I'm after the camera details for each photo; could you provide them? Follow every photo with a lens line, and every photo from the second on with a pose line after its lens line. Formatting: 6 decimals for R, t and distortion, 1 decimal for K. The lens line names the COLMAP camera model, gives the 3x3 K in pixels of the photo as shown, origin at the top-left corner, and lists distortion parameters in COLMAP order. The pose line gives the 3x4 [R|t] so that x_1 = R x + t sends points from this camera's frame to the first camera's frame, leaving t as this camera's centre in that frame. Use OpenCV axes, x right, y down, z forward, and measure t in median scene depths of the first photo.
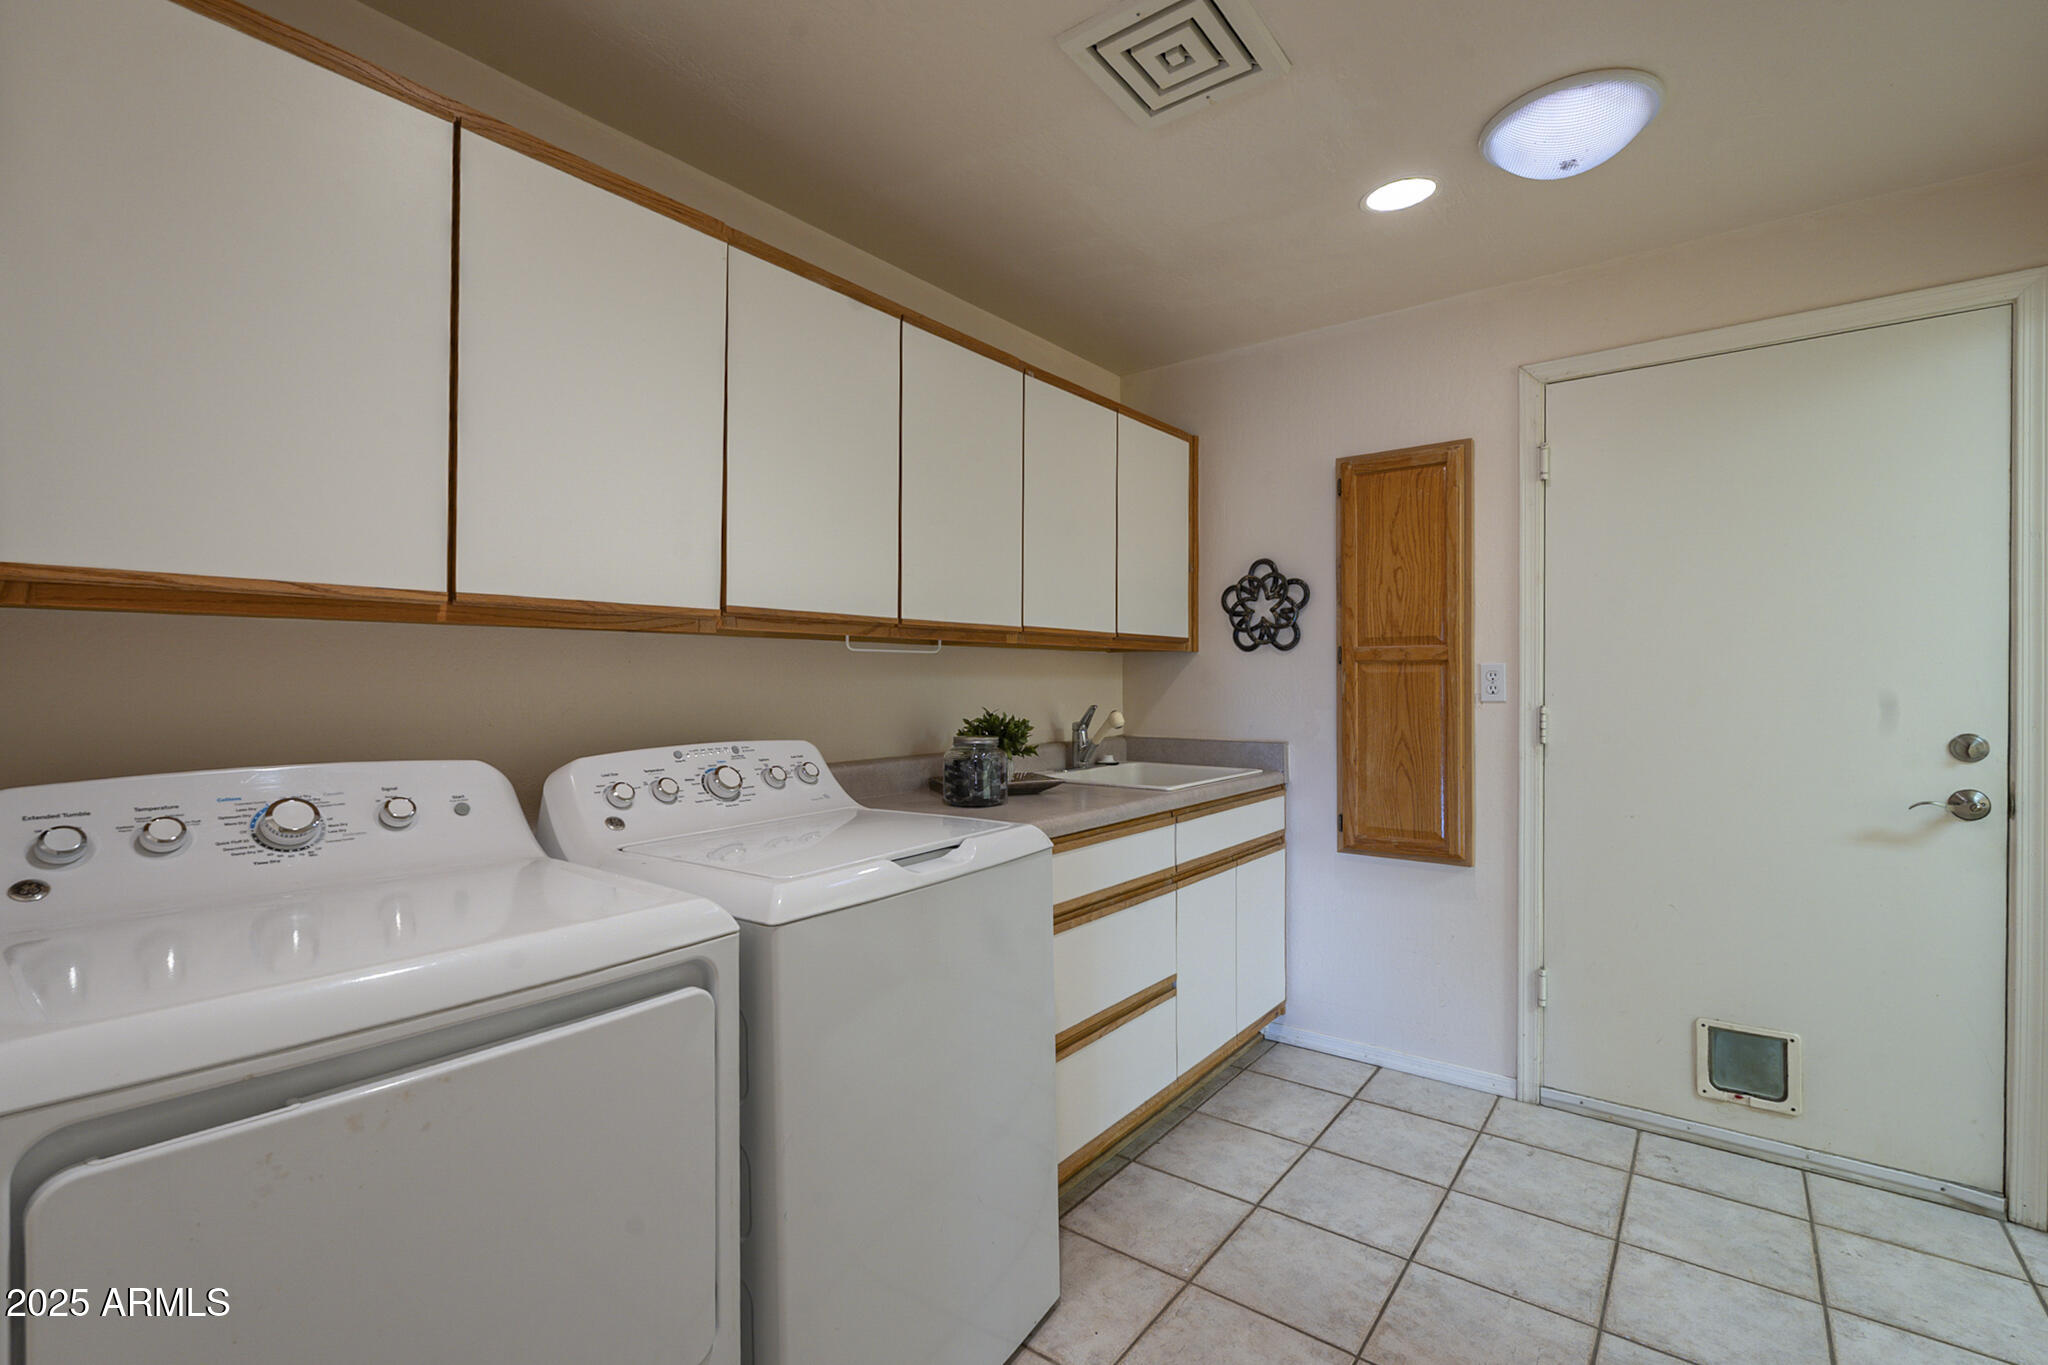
lens RADIAL K [[922.8, 0, 1024.0], [0, 922.8, 682.5], [0, 0, 1]] dist [-0.001990, -0.000414]
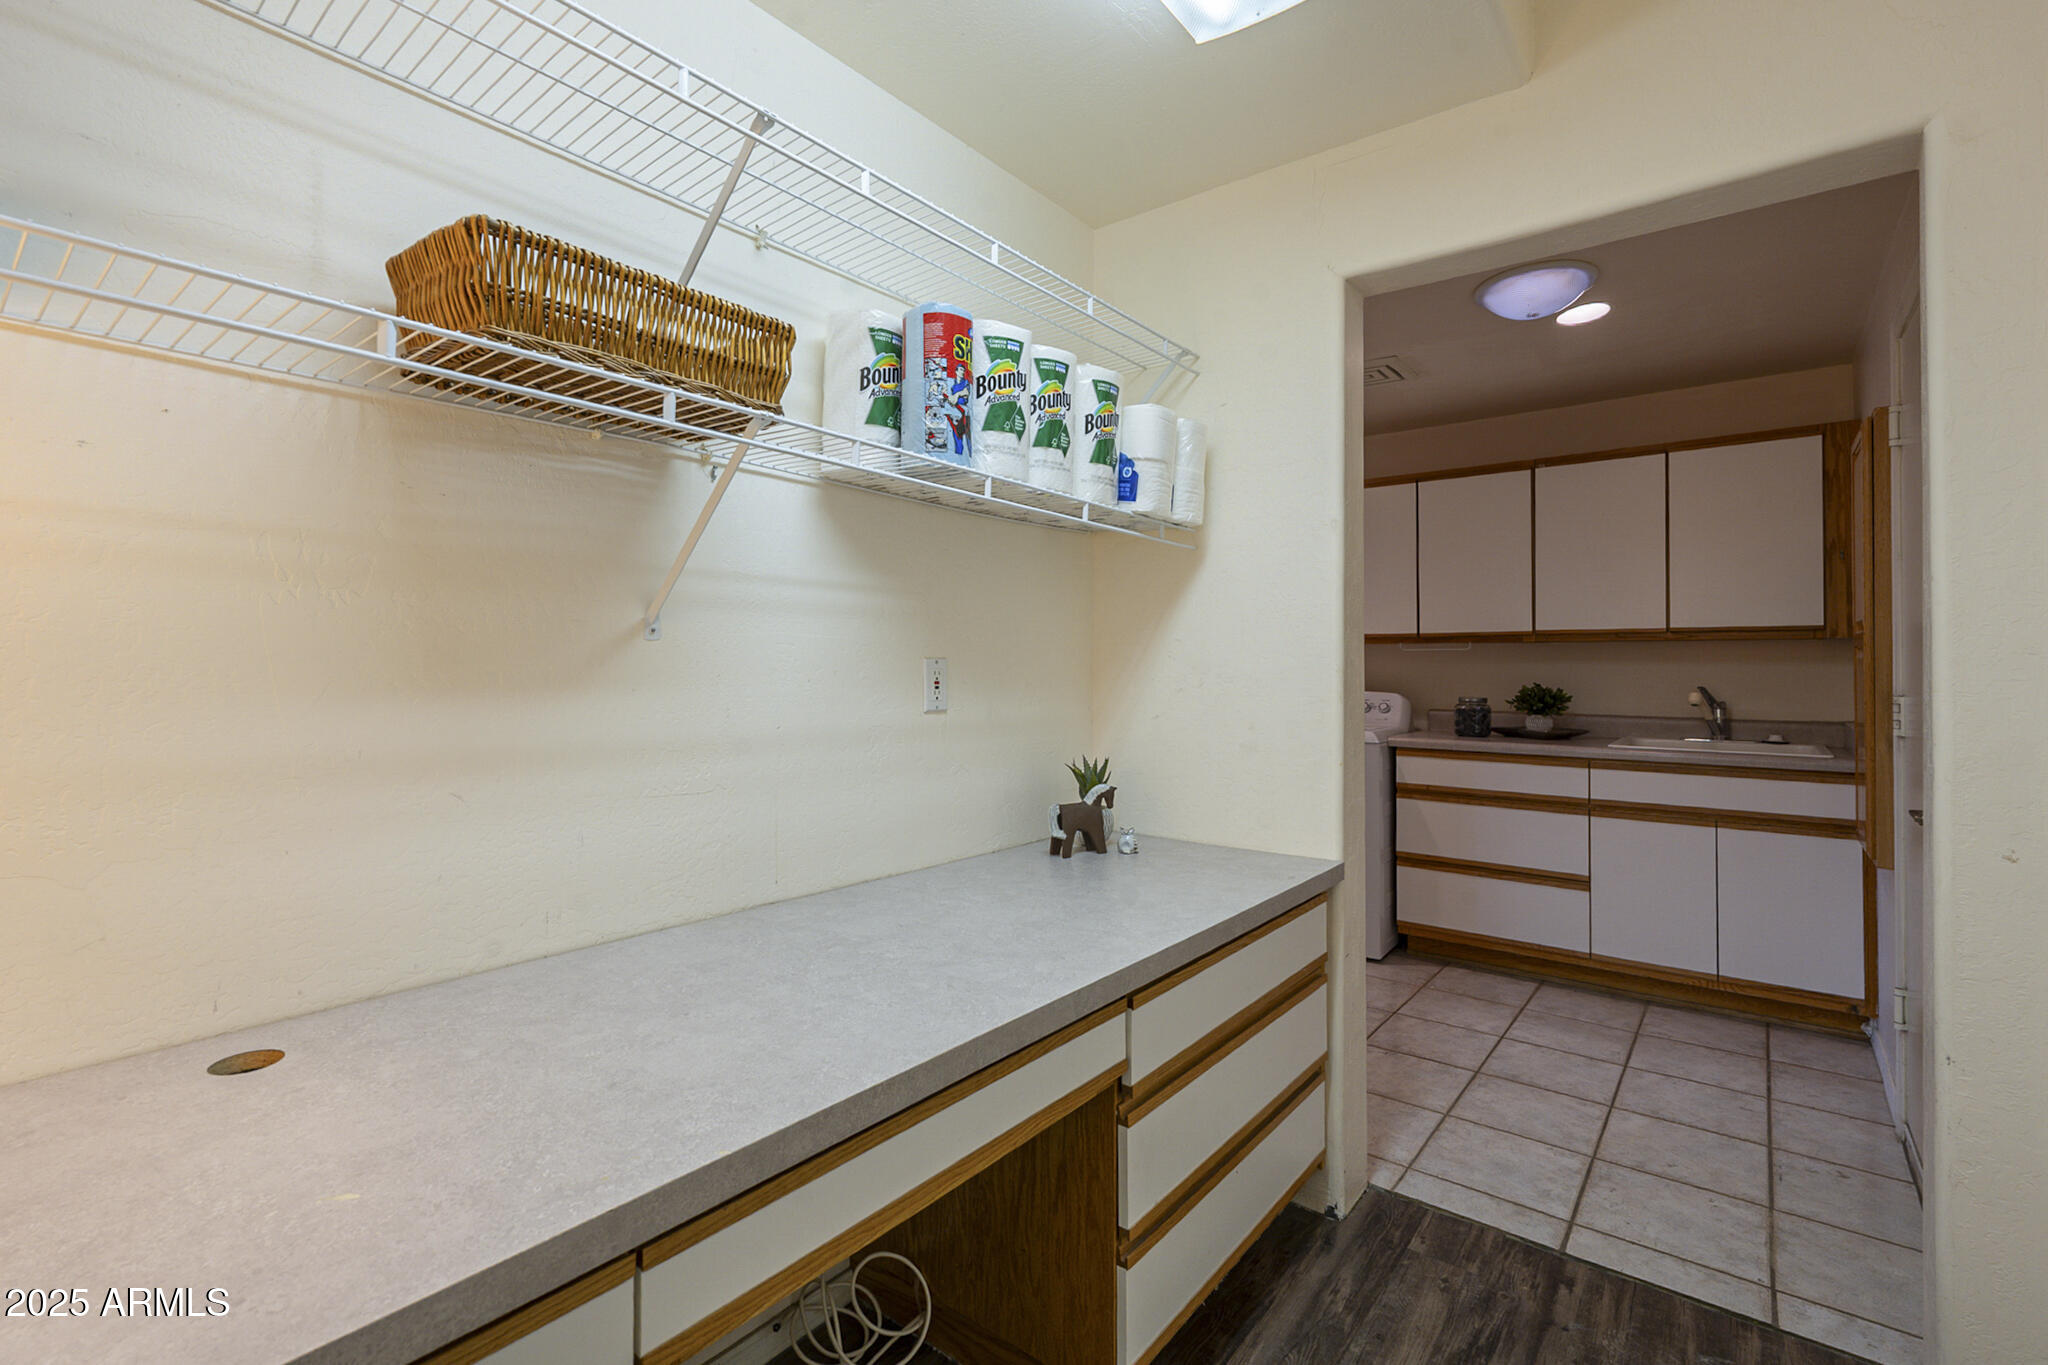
lens RADIAL K [[901.4, 0, 1024.0], [0, 901.4, 682.5], [0, 0, 1]] dist [-0.001202, -0.000186]
pose [[-0.034814, 0.008198, -0.999360, 1.796805], [0.007113, 0.999943, 0.007955, 0.001617], [0.999368, -0.006832, -0.034871, 0.217641]]
